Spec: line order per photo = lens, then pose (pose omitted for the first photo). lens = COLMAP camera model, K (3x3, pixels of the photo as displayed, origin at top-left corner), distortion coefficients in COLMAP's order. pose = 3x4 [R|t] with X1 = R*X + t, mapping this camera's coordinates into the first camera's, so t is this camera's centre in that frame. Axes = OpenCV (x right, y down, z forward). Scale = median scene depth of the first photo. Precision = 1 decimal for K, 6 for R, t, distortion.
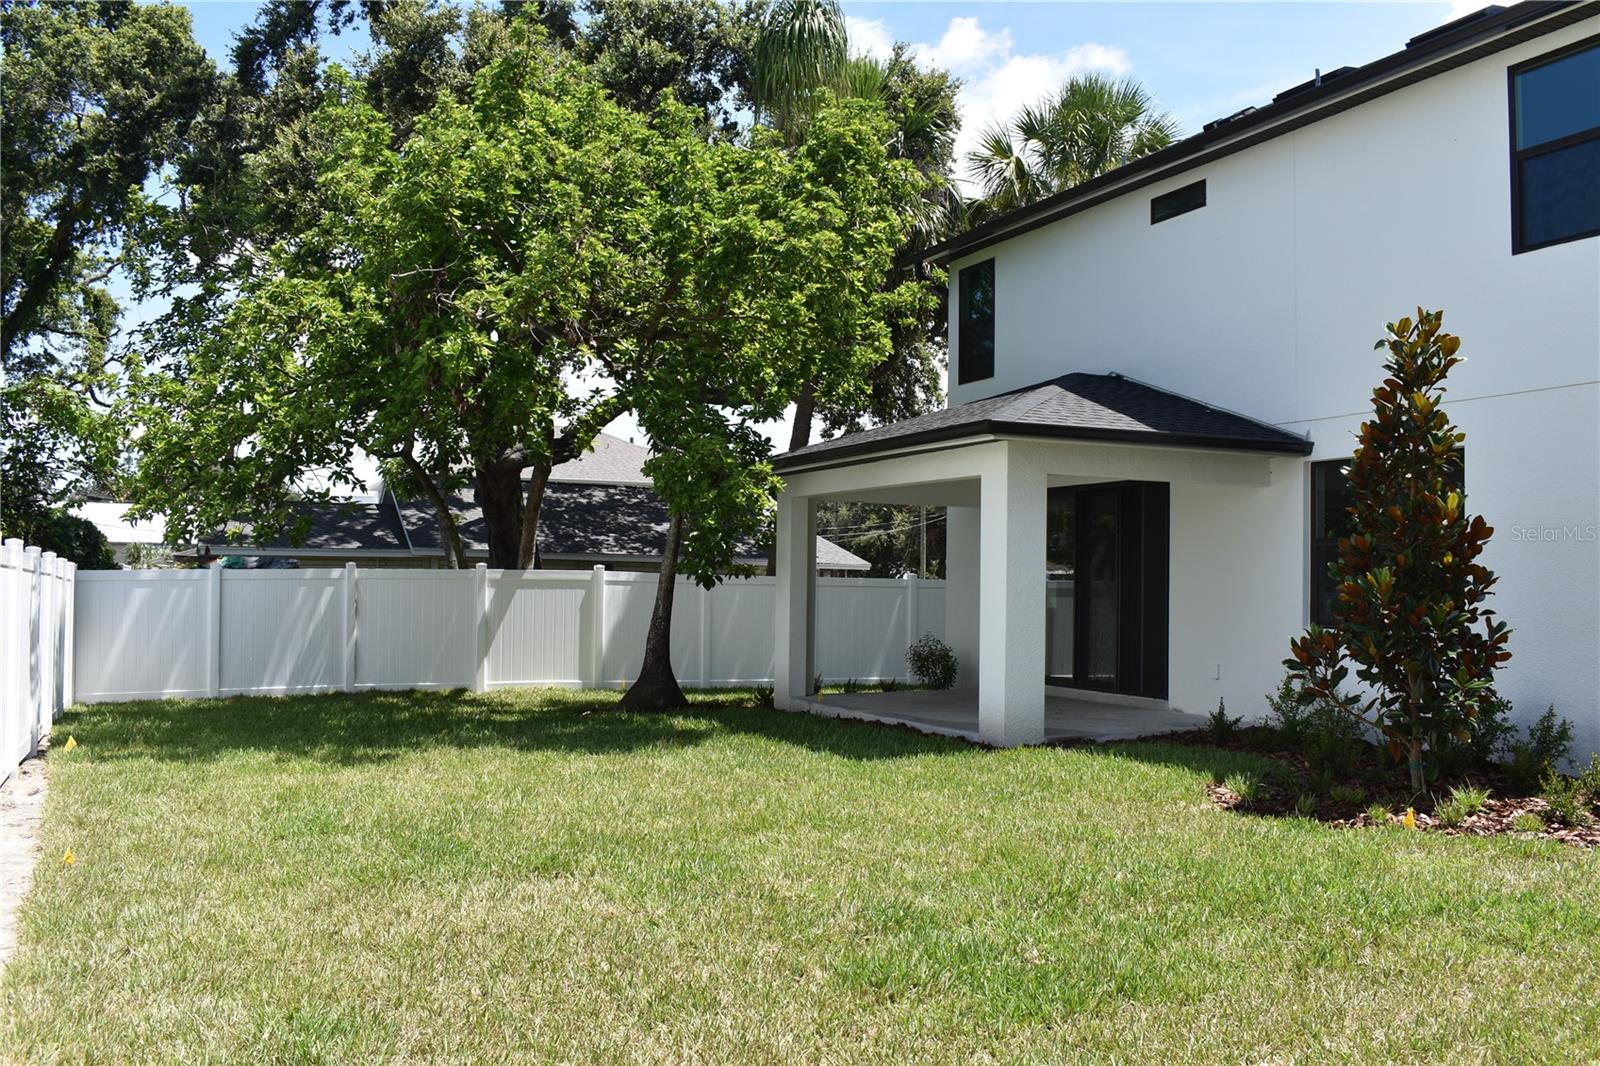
lens RADIAL K [[1467.6, 0, 800.0], [0, 1467.6, 533.0], [0, 0, 1]] dist [-0.013154, -0.012166]
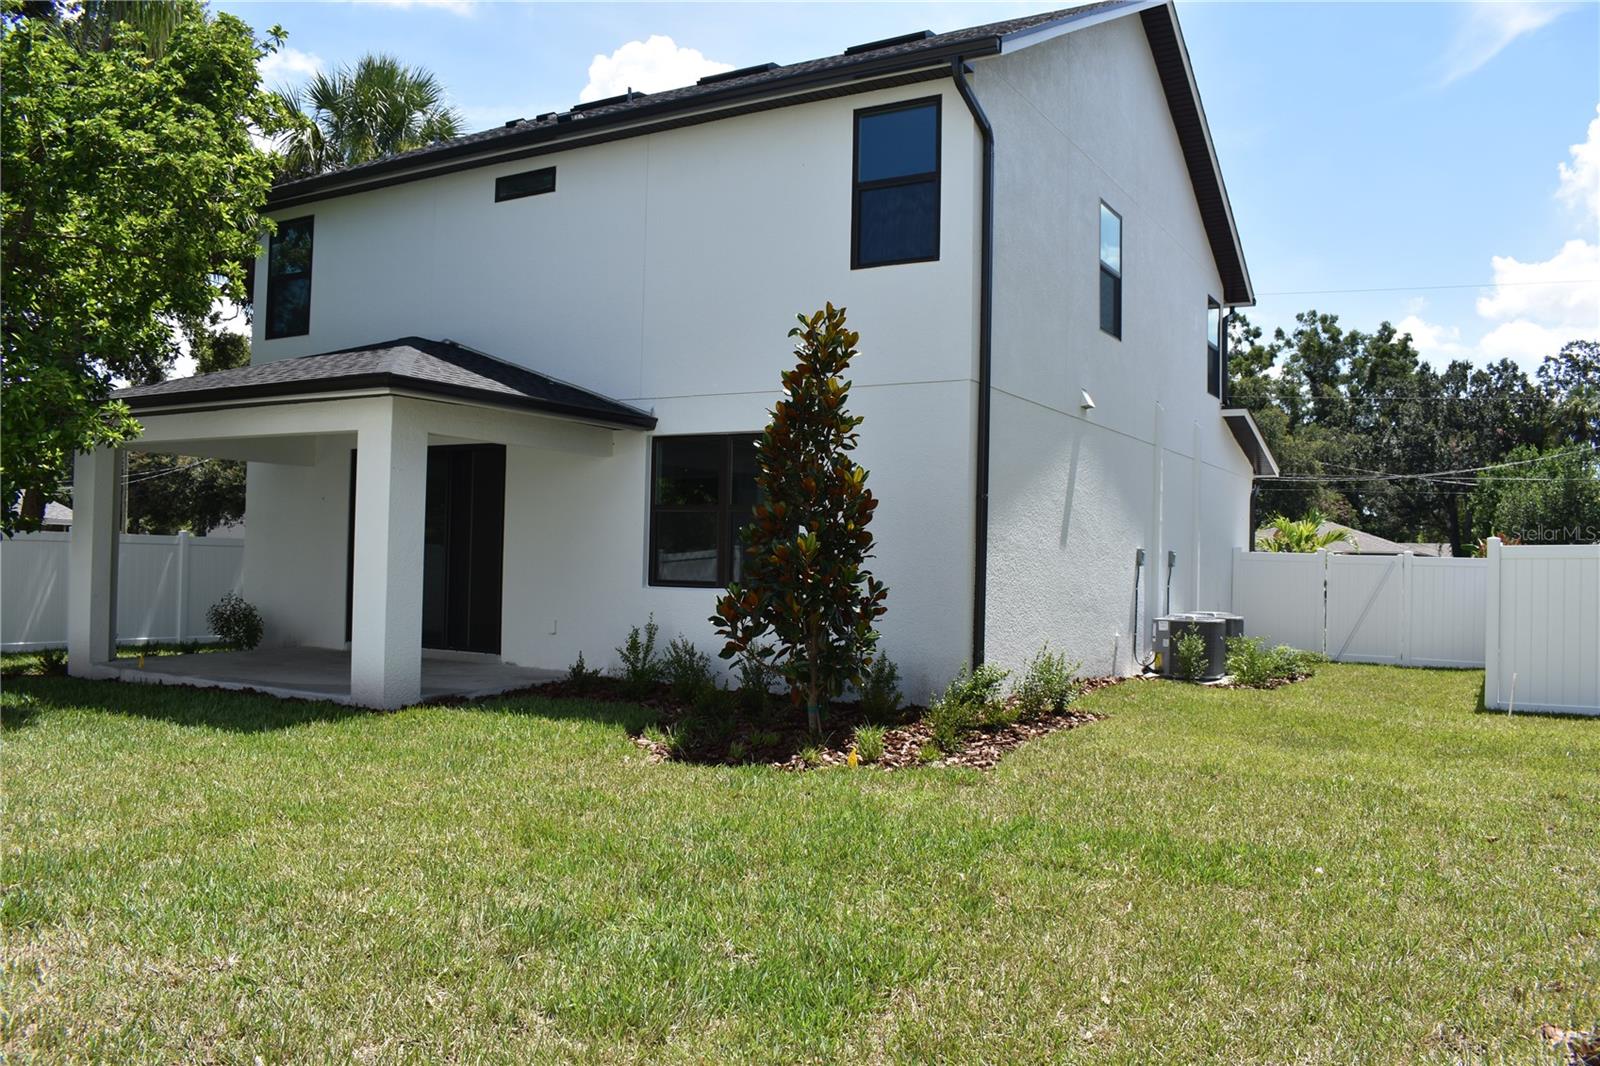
lens RADIAL K [[1291.0, 0, 800.0], [0, 1291.0, 533.0], [0, 0, 1]] dist [-0.063687, 0.004561]
pose [[0.829944, 0.015890, 0.557621, -0.101256], [-0.030438, 0.999395, 0.016823, 0.004974], [-0.557016, -0.030935, 0.829925, 0.127396]]
